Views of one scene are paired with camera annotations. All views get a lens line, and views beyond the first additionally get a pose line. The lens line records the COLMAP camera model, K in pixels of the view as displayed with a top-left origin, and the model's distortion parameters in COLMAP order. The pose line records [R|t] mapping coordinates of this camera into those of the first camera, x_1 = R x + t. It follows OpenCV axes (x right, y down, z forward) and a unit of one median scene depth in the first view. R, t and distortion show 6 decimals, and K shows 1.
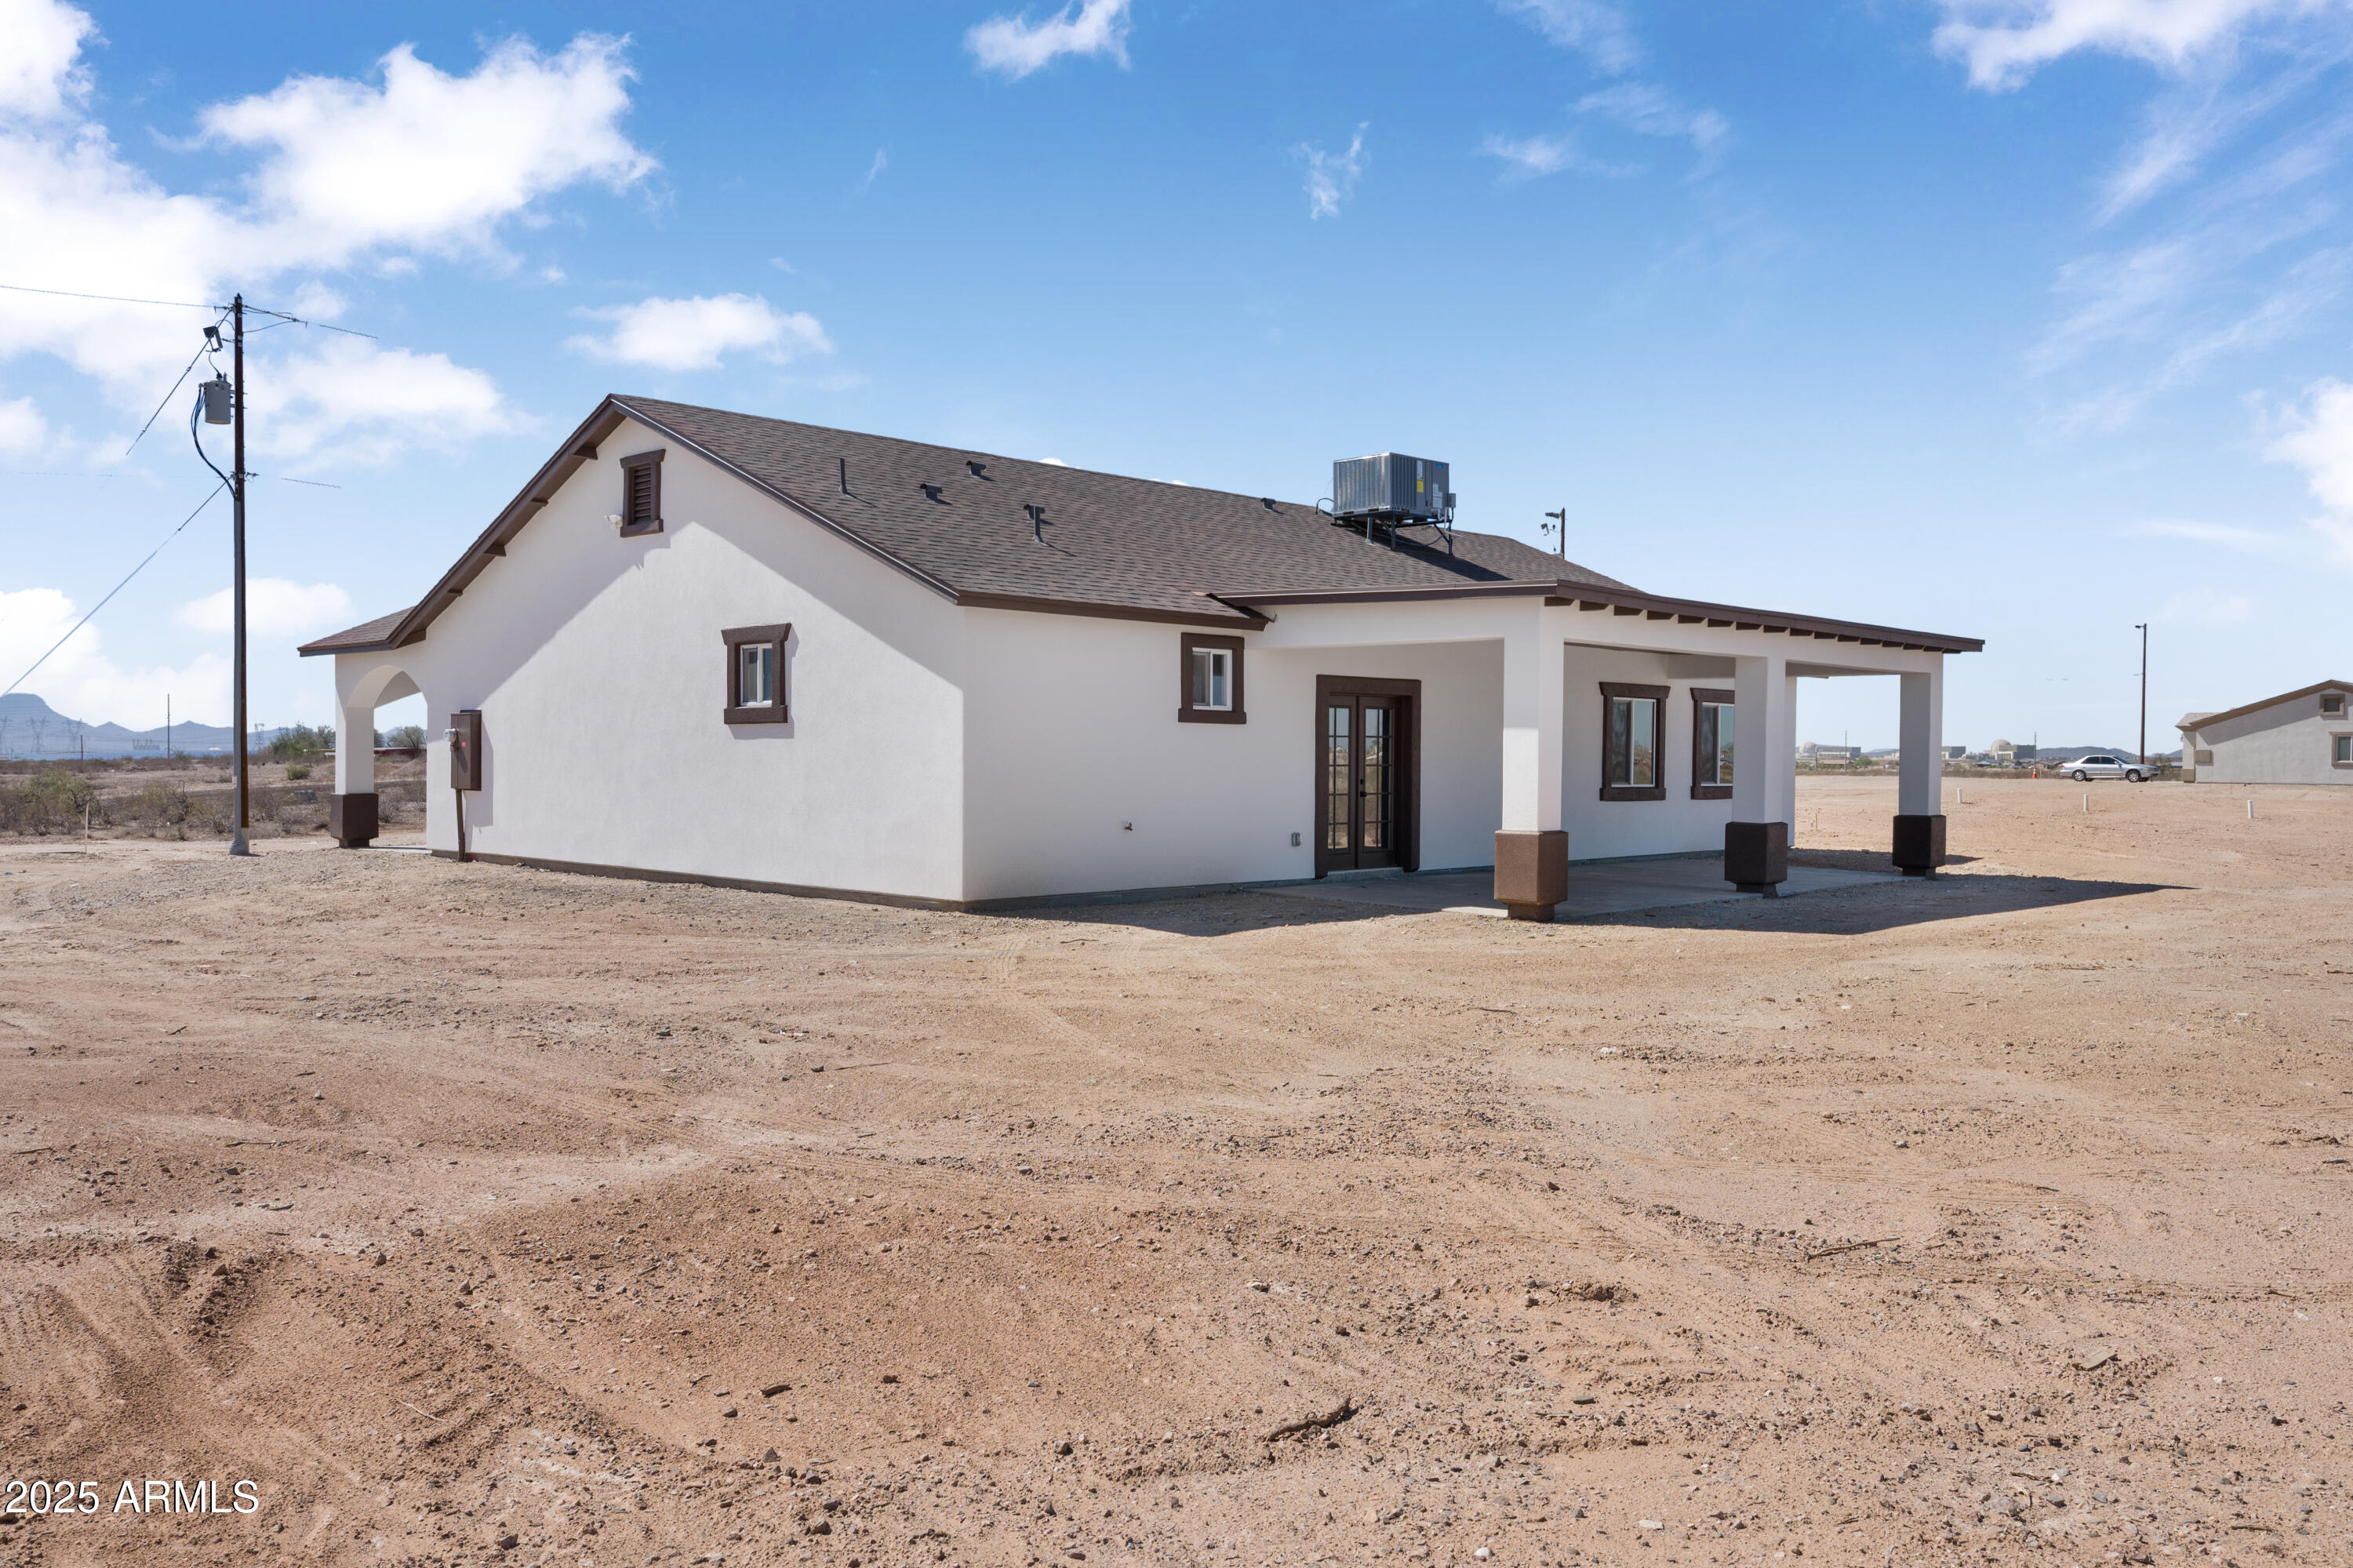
lens RADIAL K [[1829.7, 0, 1163.7], [0, 1829.7, 808.1], [0, 0, 1]] dist [0.001623, -0.001245]
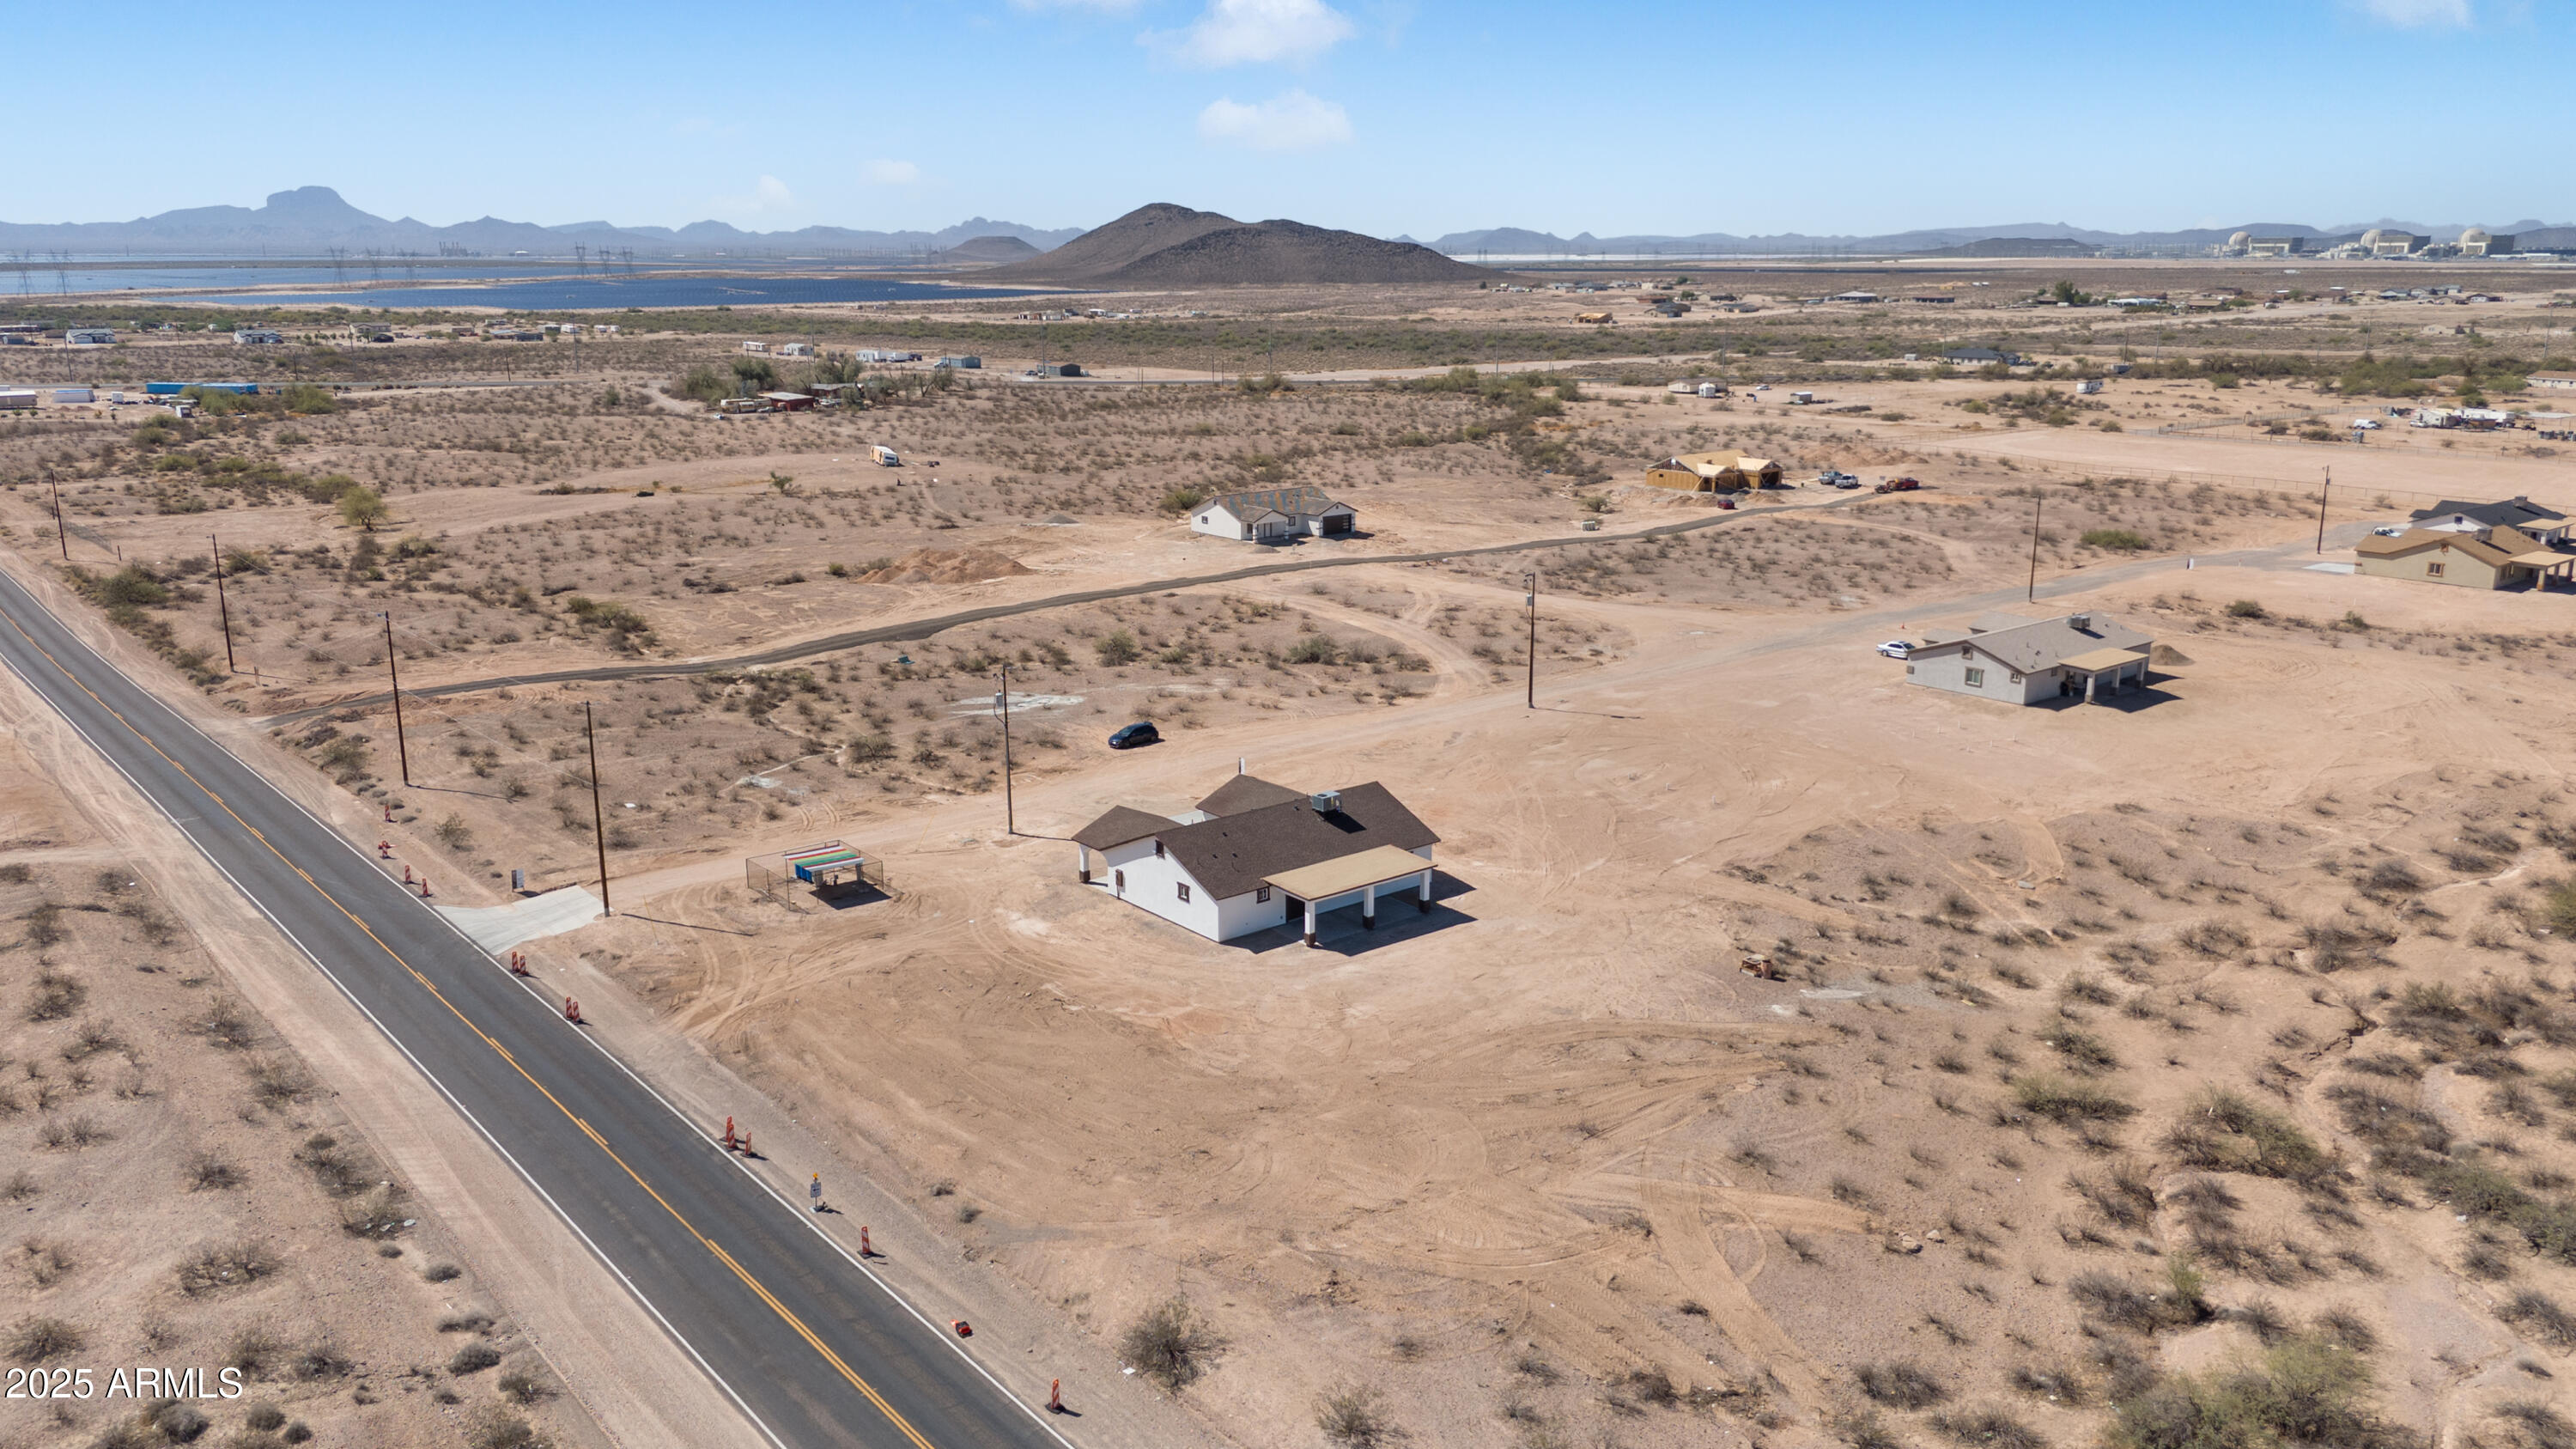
lens RADIAL K [[1931.3, 0, 1288.0], [0, 1931.3, 724.5], [0, 0, 1]] dist [0.094010, -0.115419]
pose [[0.993921, 0.018497, -0.108534, 0.720046], [0.004944, 0.977295, 0.211825, -1.802104], [0.109987, -0.211074, 0.971262, -4.551147]]
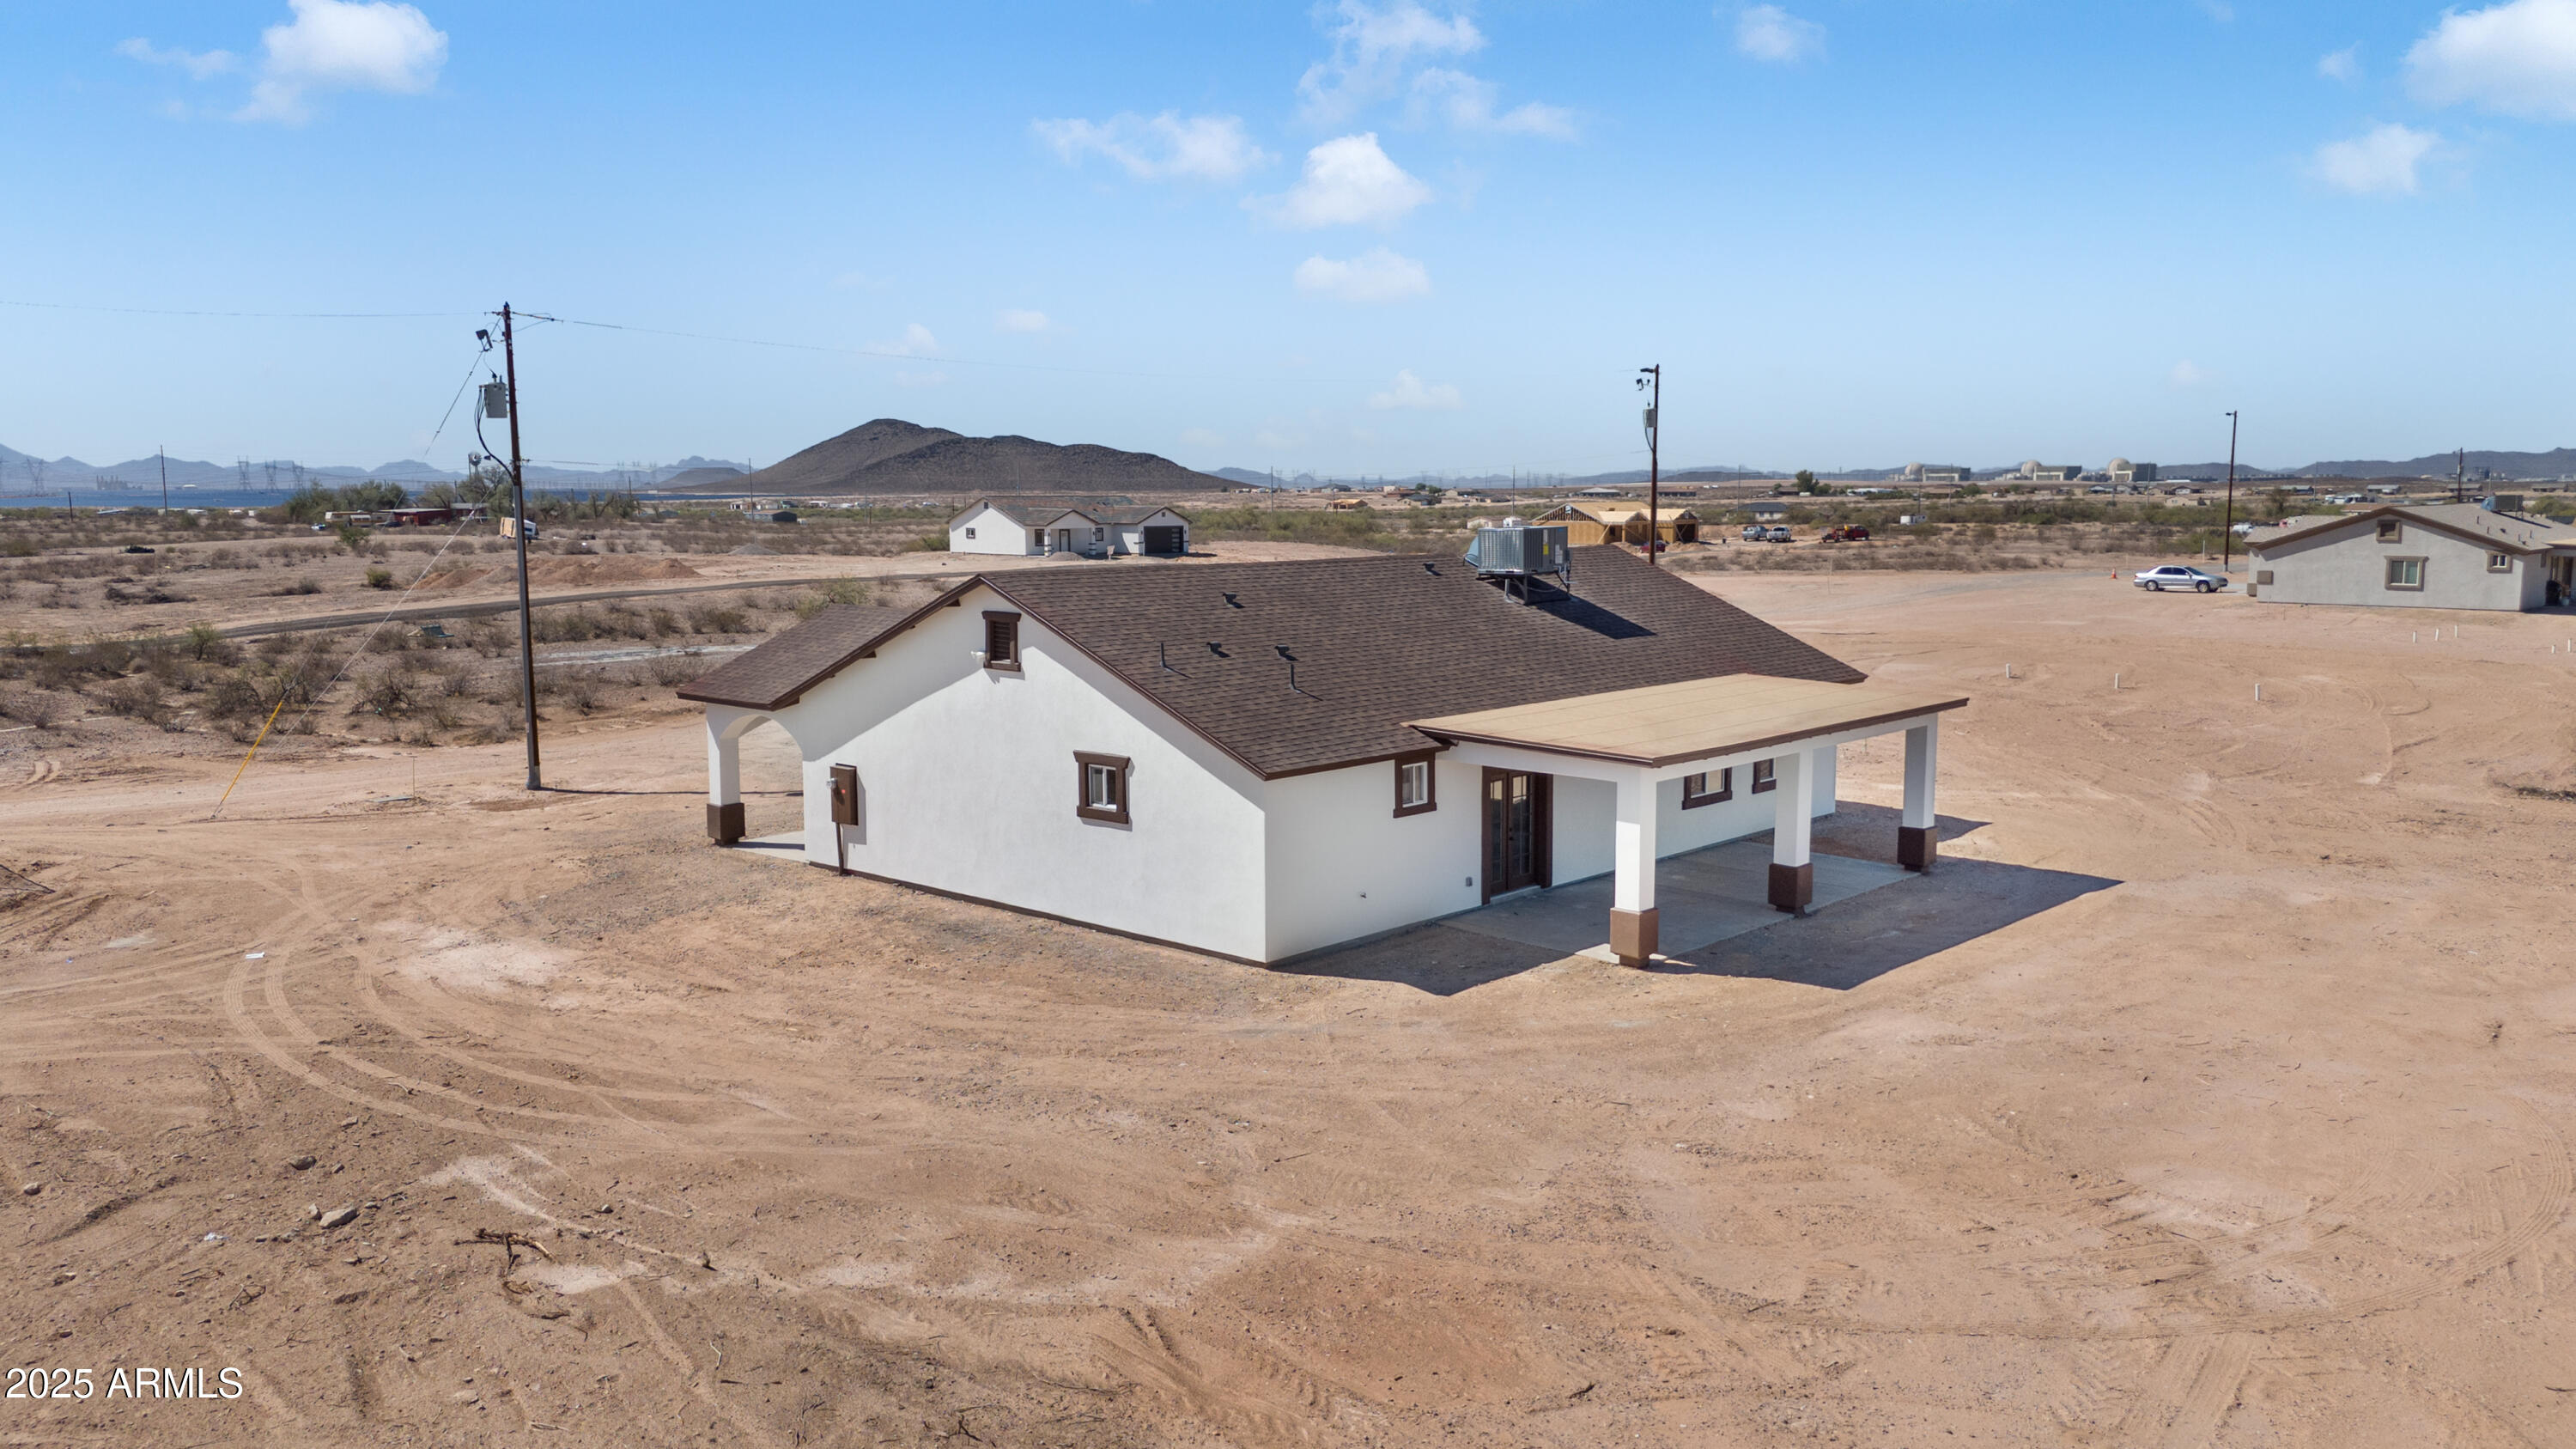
lens RADIAL K [[1931.3, 0, 1288.0], [0, 1931.3, 724.5], [0, 0, 1]] dist [0.094010, -0.115419]
pose [[0.999507, -0.014433, 0.027867, -0.114882], [0.011737, 0.995448, 0.094585, -0.260098], [-0.029105, -0.094212, 0.995127, -0.512981]]
